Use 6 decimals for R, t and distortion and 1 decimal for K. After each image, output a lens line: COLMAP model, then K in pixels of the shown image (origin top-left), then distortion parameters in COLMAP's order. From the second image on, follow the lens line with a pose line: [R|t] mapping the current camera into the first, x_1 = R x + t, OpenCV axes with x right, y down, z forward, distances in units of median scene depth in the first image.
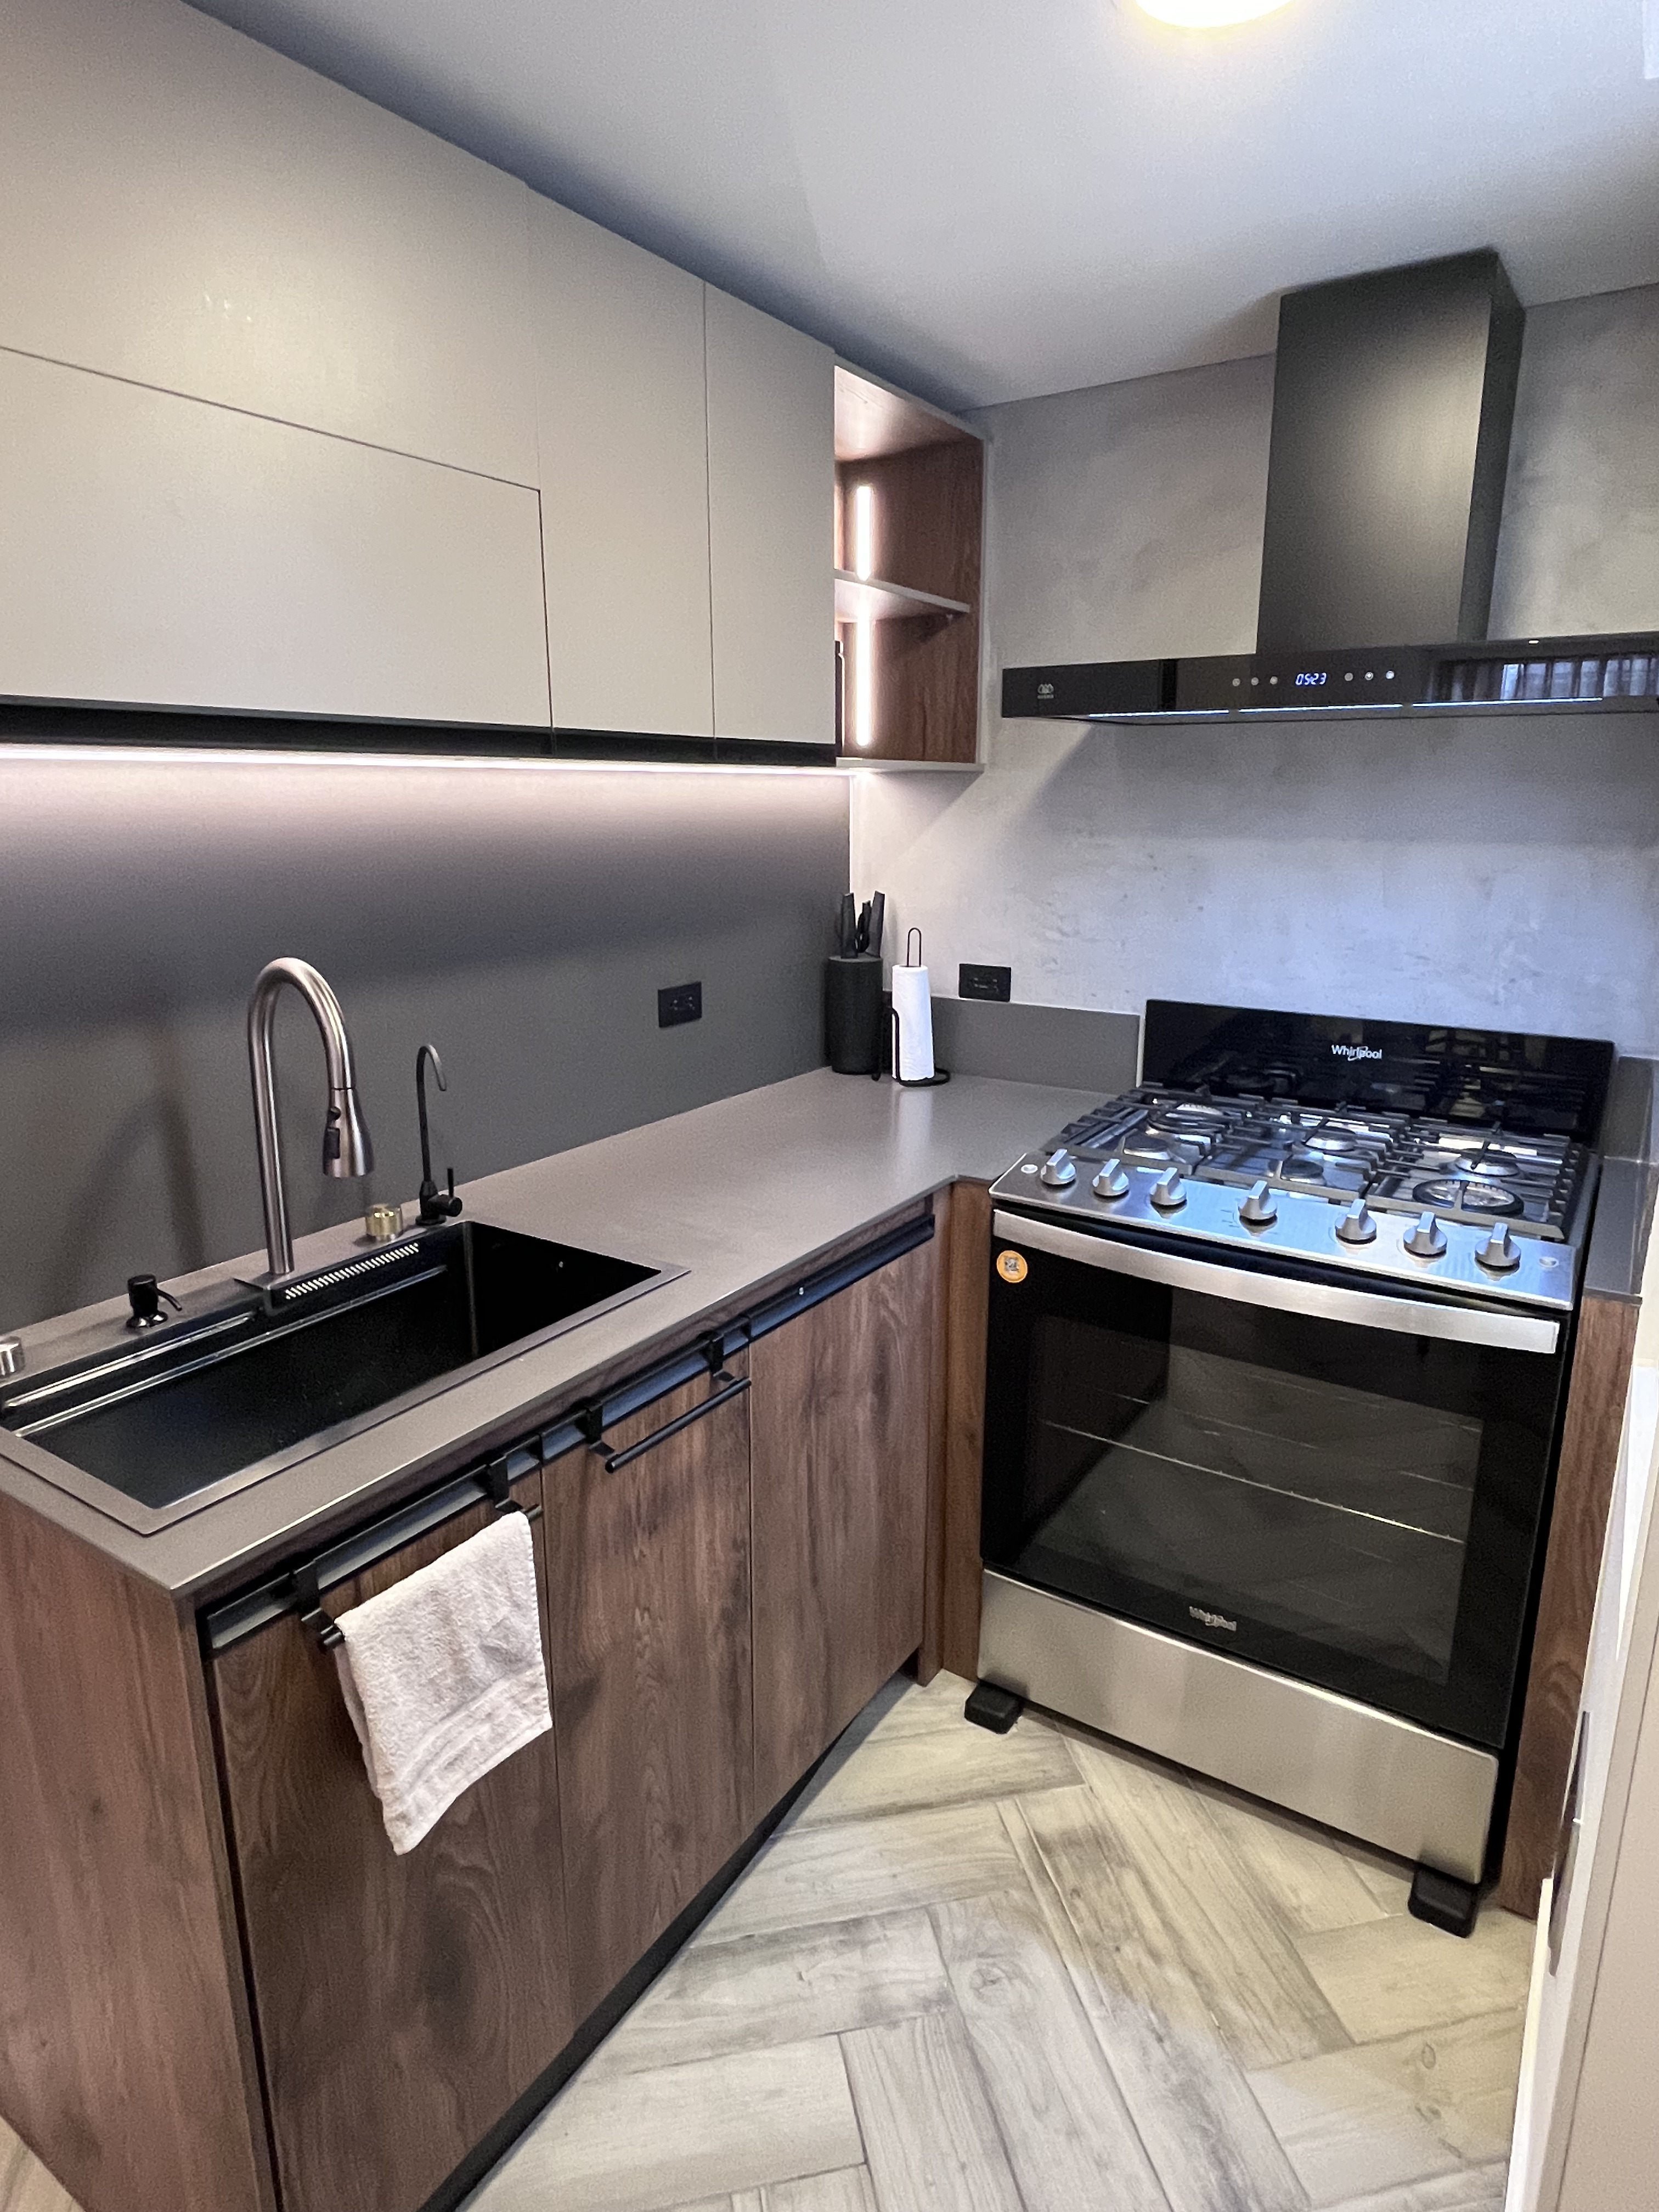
lens RADIAL K [[1258.2, 0, 844.5], [0, 1258.2, 1105.1], [0, 0, 1]] dist [0.000108, -0.000753]
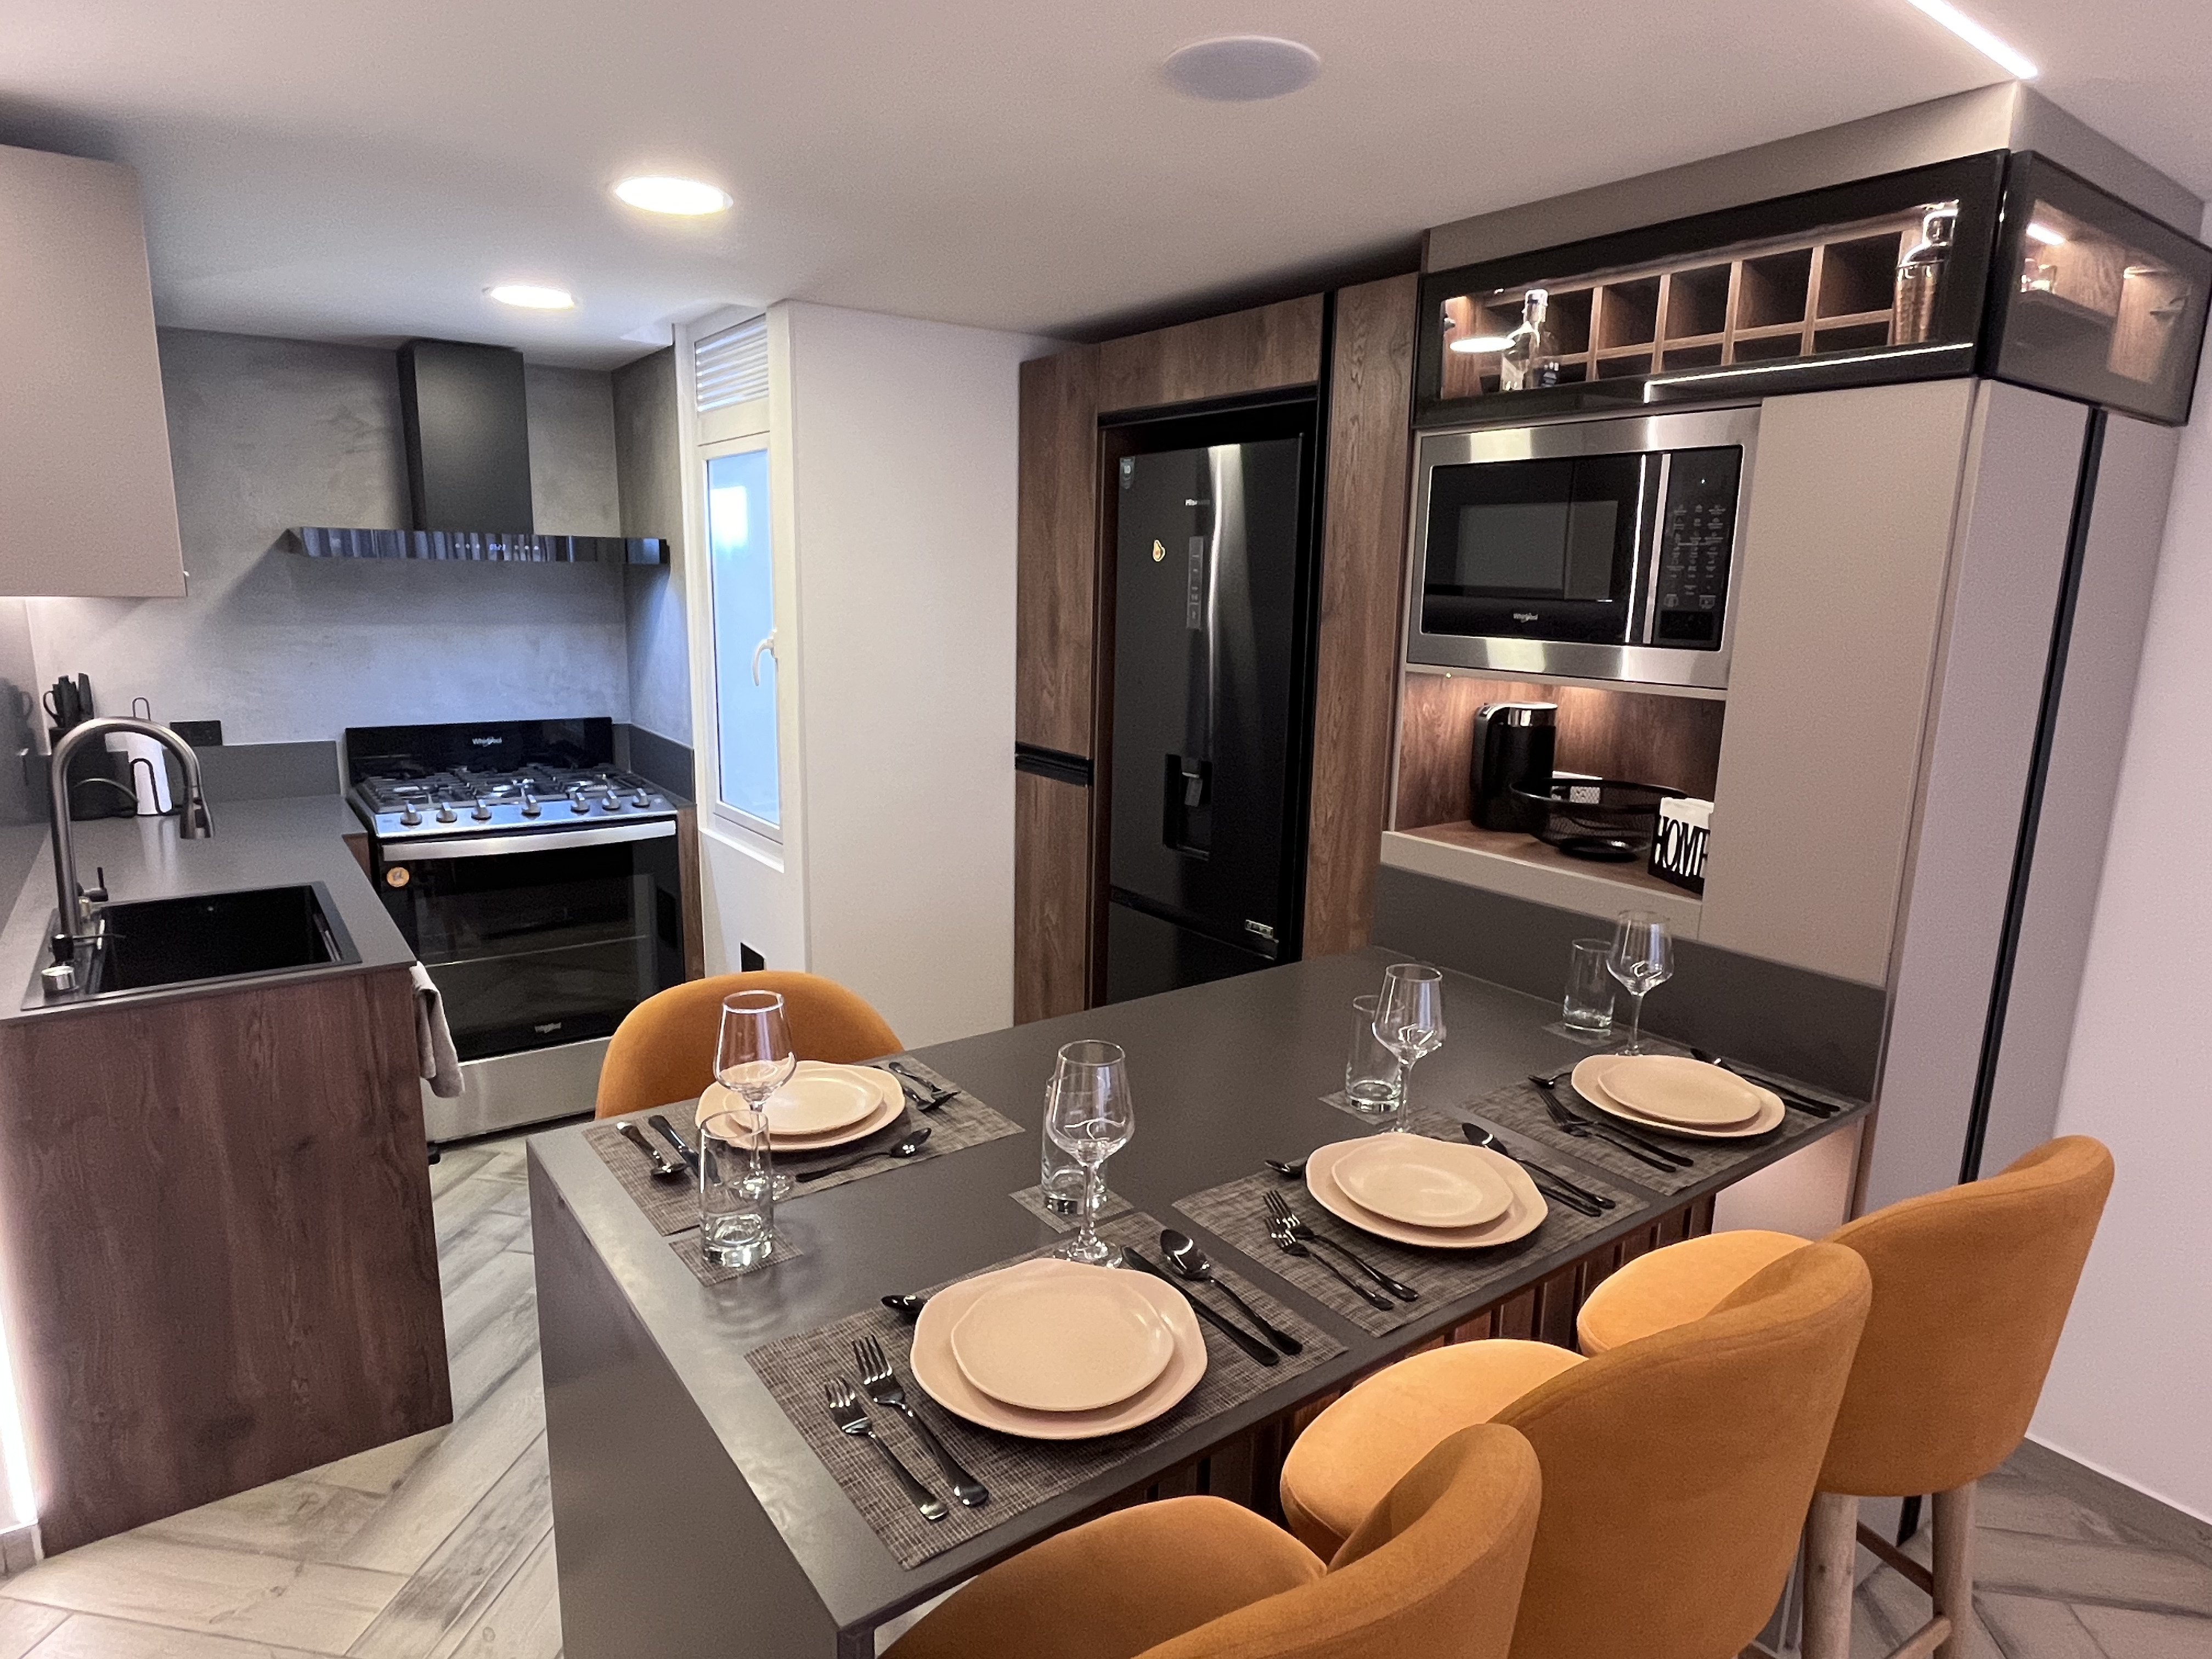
lens RADIAL K [[1258.2, 0, 1102.6], [0, 1258.2, 827.0], [0, 0, 1]] dist [0.000108, -0.000753]
pose [[0.364653, -0.174720, 0.914604, -0.939636], [0.204840, 0.973228, 0.104249, 0.070168], [-0.908333, 0.149333, 0.390680, -0.483098]]
